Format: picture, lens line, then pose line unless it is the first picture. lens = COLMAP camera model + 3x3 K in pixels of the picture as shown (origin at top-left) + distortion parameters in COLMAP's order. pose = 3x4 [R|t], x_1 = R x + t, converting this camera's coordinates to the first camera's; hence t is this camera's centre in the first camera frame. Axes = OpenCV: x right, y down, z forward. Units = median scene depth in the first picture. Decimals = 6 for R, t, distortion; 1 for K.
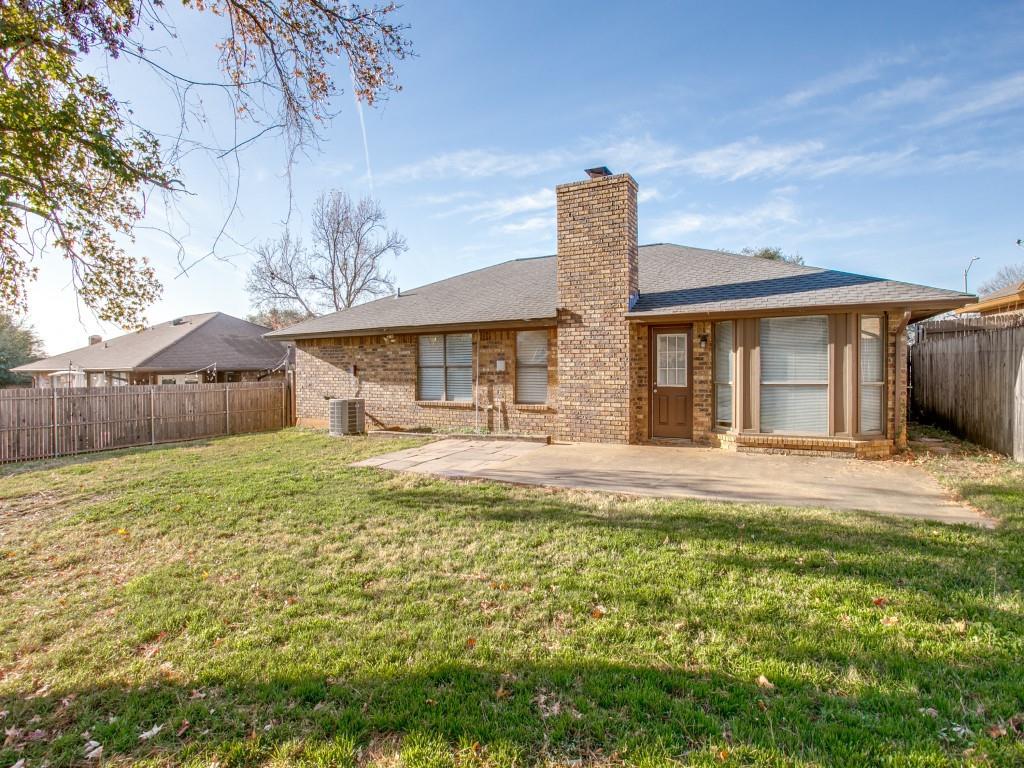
lens RADIAL K [[505.6, 0, 512.0], [0, 505.6, 384.0], [0, 0, 1]] dist [-0.035582, 0.000263]
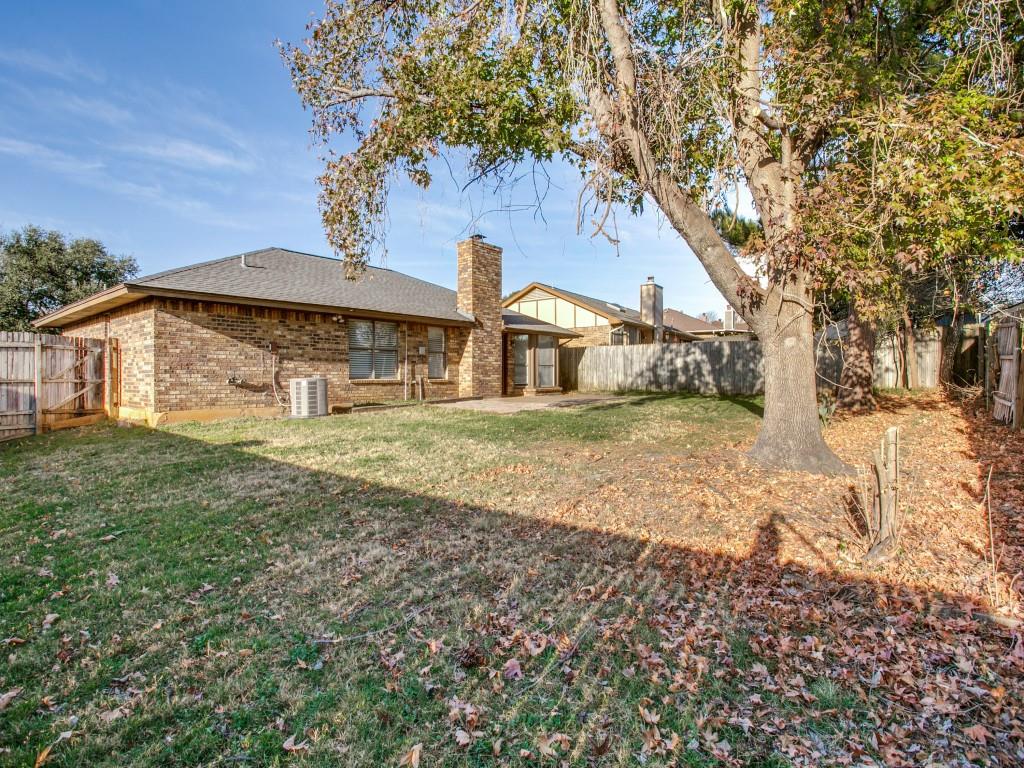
lens RADIAL K [[505.6, 0, 512.0], [0, 505.6, 384.0], [0, 0, 1]] dist [-0.035582, 0.000263]
pose [[0.184470, -0.027684, 0.982448, -1.207188], [0.005736, 0.999617, 0.027091, 0.015926], [-0.982821, 0.000638, 0.184558, 0.486534]]
